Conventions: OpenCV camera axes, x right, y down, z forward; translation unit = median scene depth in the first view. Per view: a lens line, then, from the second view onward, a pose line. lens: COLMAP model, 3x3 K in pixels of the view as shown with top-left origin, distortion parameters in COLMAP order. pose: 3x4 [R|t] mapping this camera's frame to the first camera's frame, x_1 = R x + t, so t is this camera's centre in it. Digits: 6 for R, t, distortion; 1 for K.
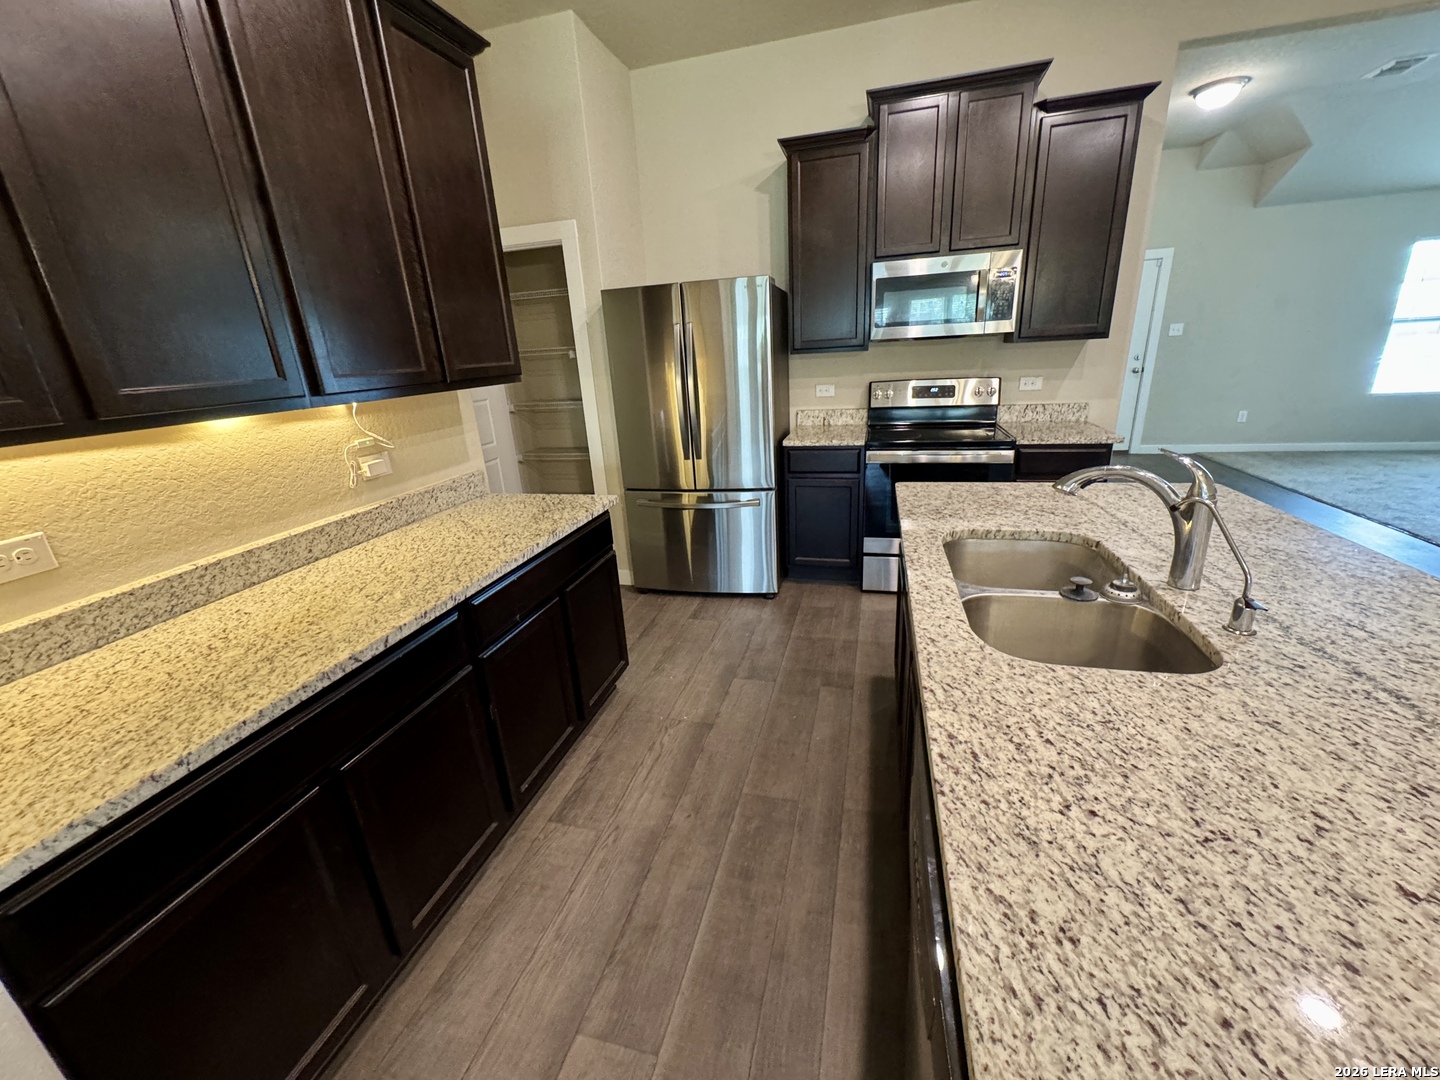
lens RADIAL K [[575.3, 0, 716.8], [0, 575.3, 539.8], [0, 0, 1]] dist [-0.001985, 0.000491]
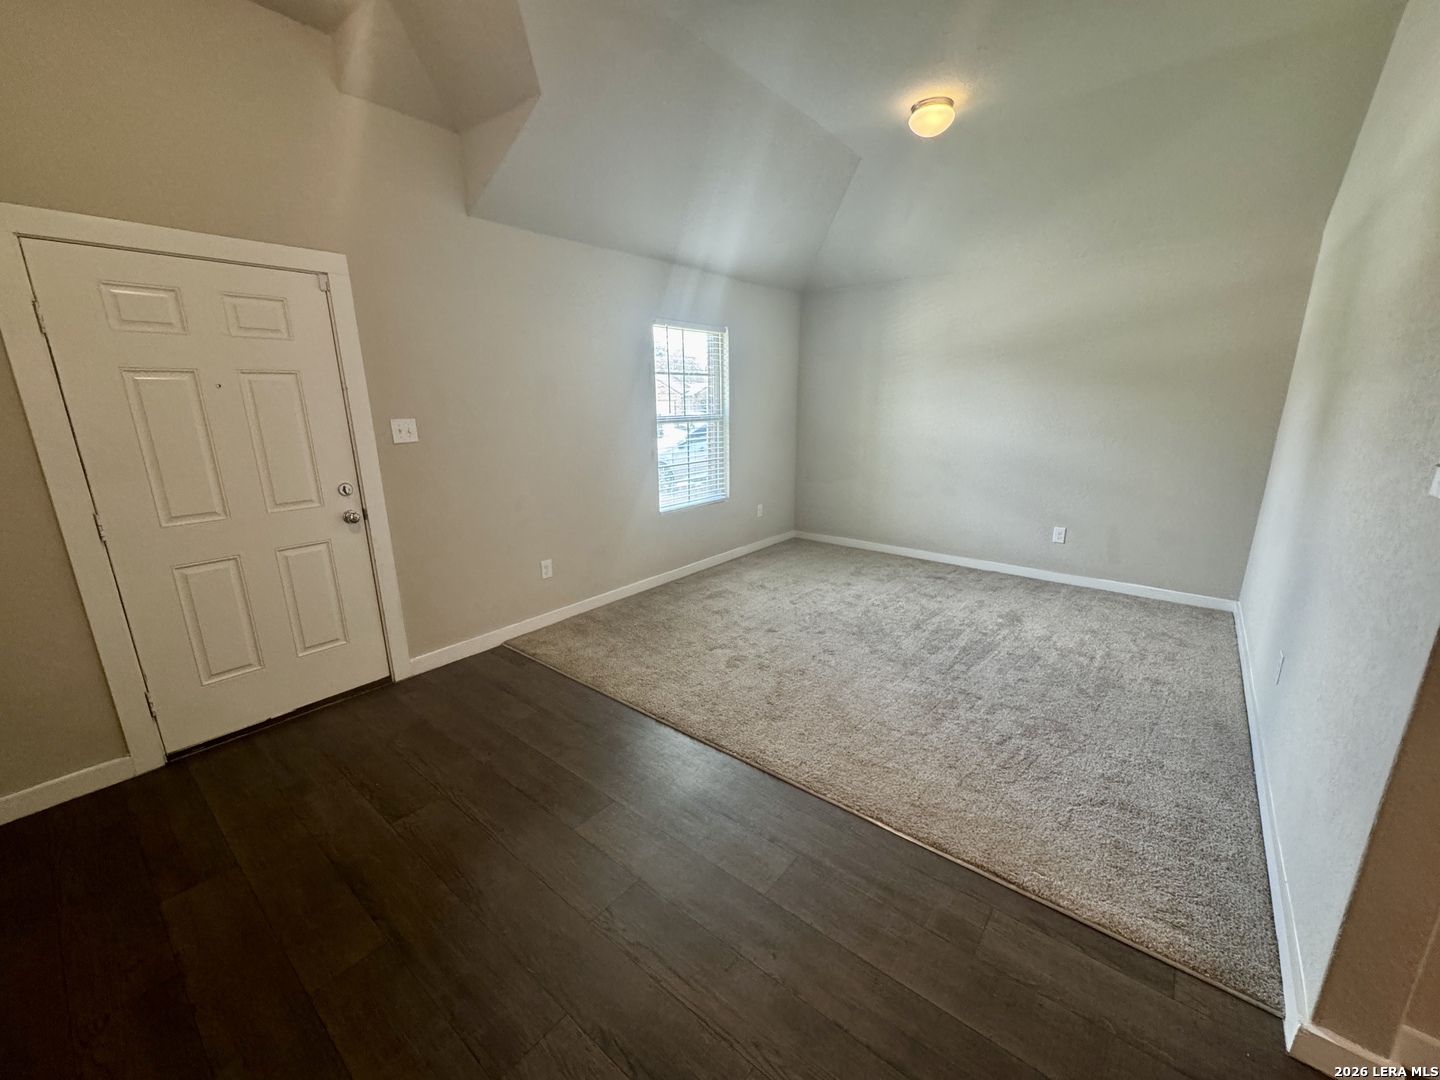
lens RADIAL K [[575.3, 0, 726.2], [0, 575.3, 544.7], [0, 0, 1]] dist [-0.001985, 0.000491]
pose [[0.391177, -0.180278, 0.902486, 0.443670], [0.277851, 0.958002, 0.070935, -0.228677], [-0.877371, 0.223008, 0.424839, 0.568030]]
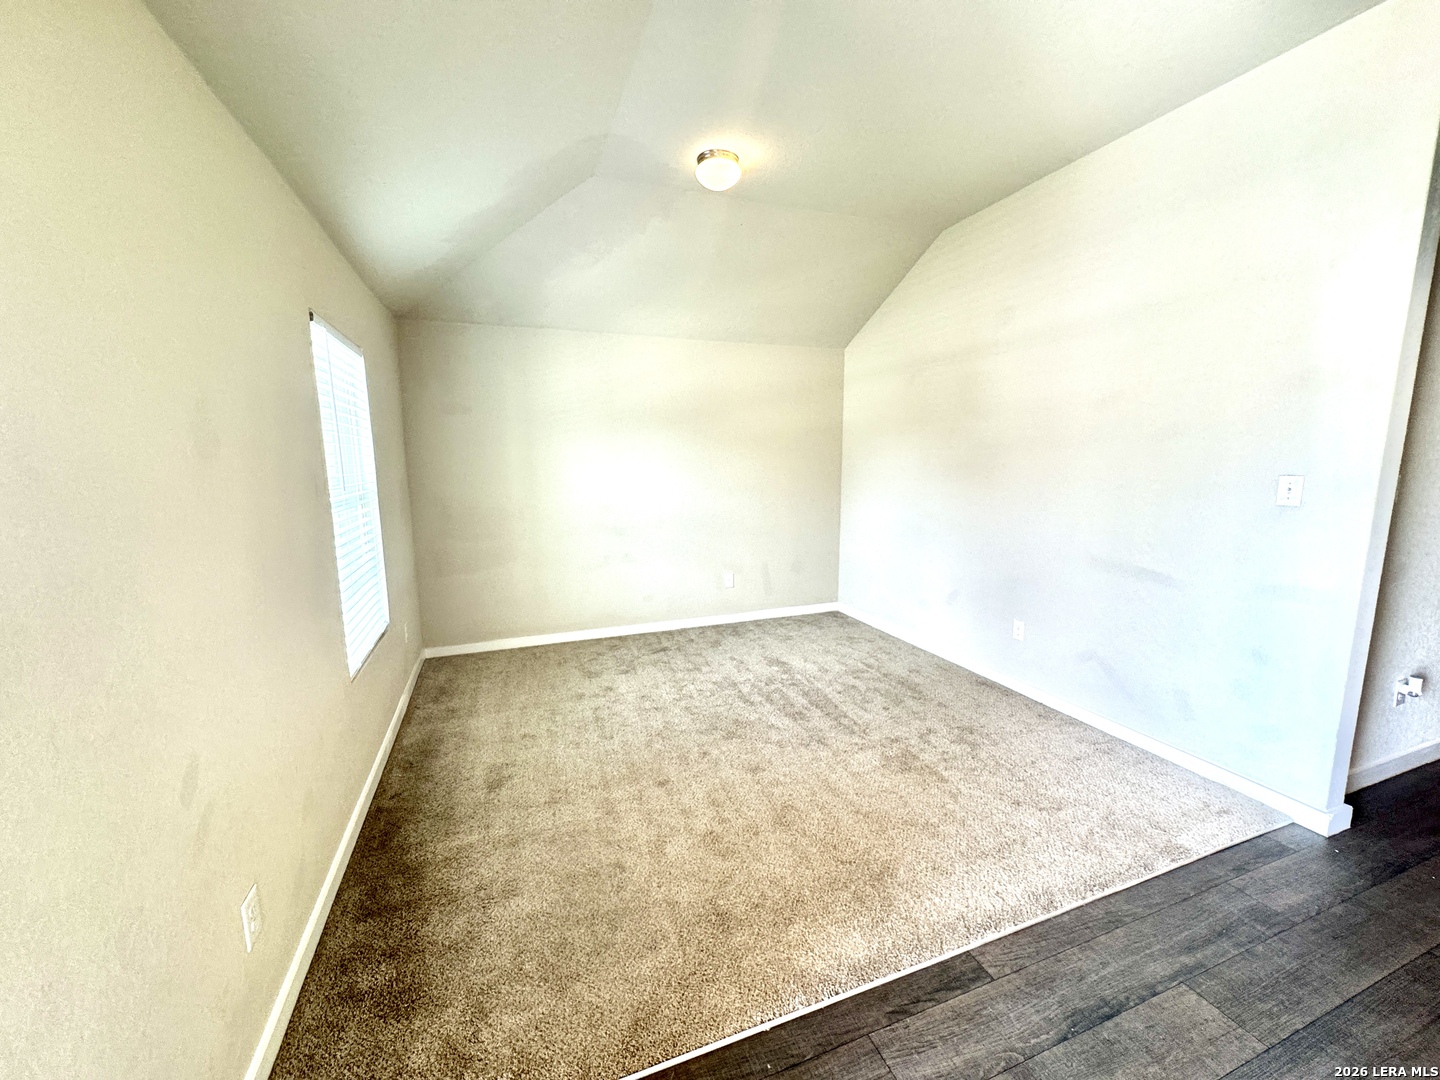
lens RADIAL K [[575.3, 0, 720.0], [0, 575.3, 540.7], [0, 0, 1]] dist [-0.001985, 0.000491]
pose [[-0.589405, -0.056567, 0.805855, 0.685031], [0.296540, 0.912757, 0.280962, -0.389292], [-0.751442, 0.404568, -0.521209, 1.013686]]
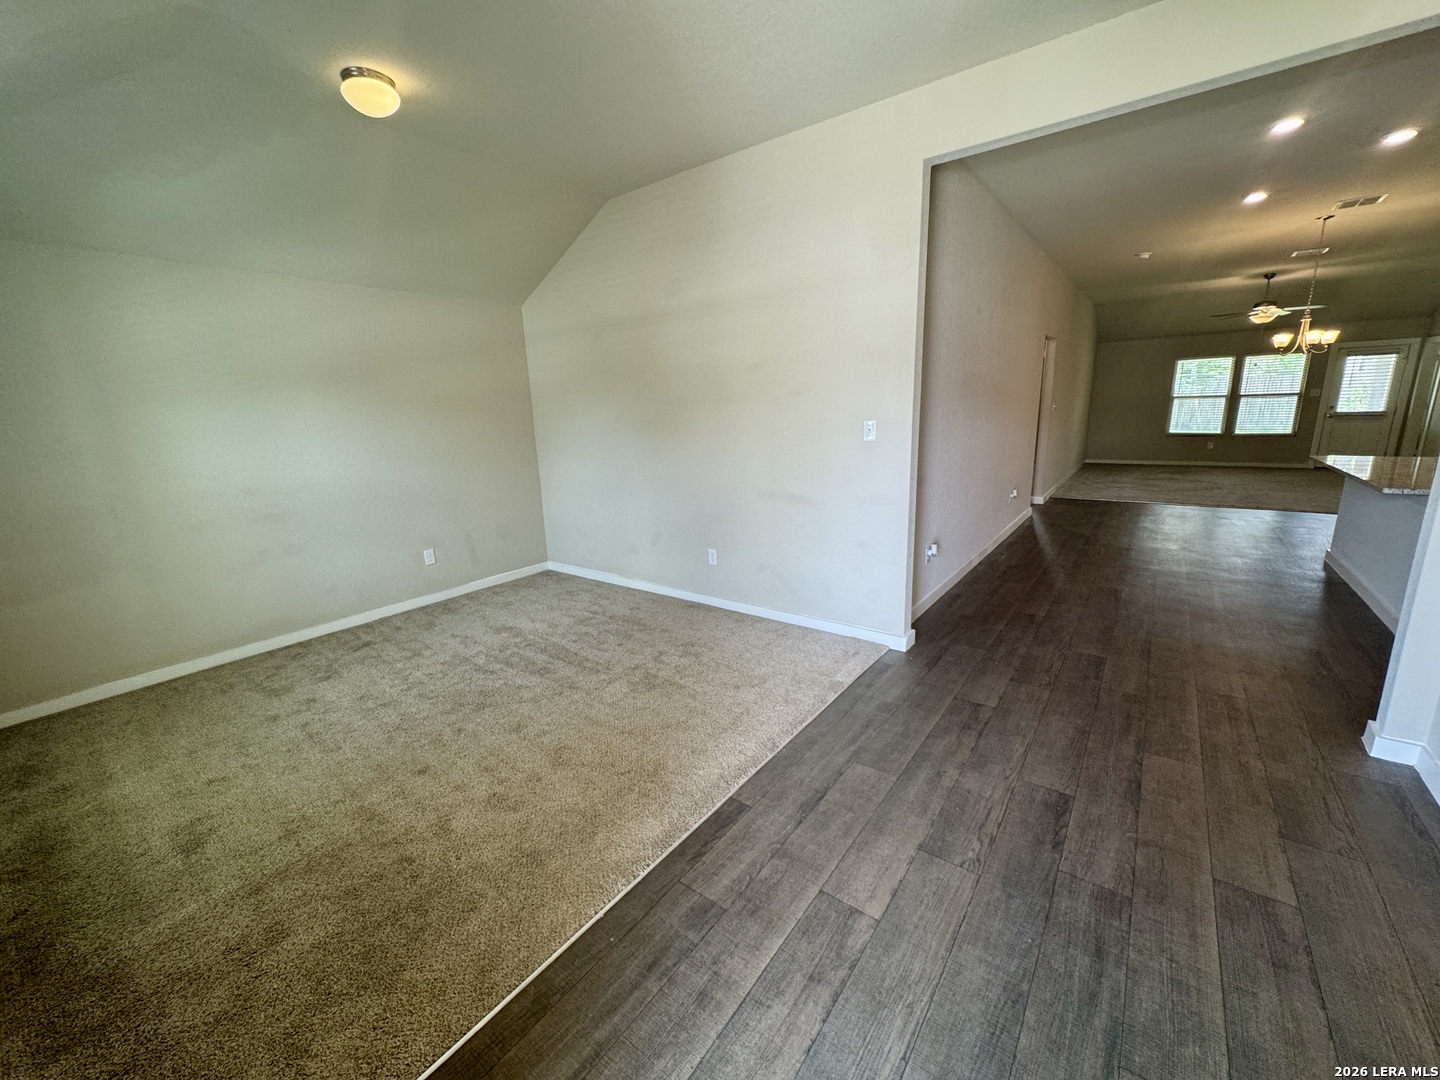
lens RADIAL K [[575.3, 0, 720.4], [0, 575.3, 542.3], [0, 0, 1]] dist [-0.001985, 0.000491]
pose [[-0.925626, 0.004418, 0.378413, 0.697285], [0.202778, 0.850060, 0.486085, -0.415261], [-0.319526, 0.526667, -0.787734, 1.076450]]
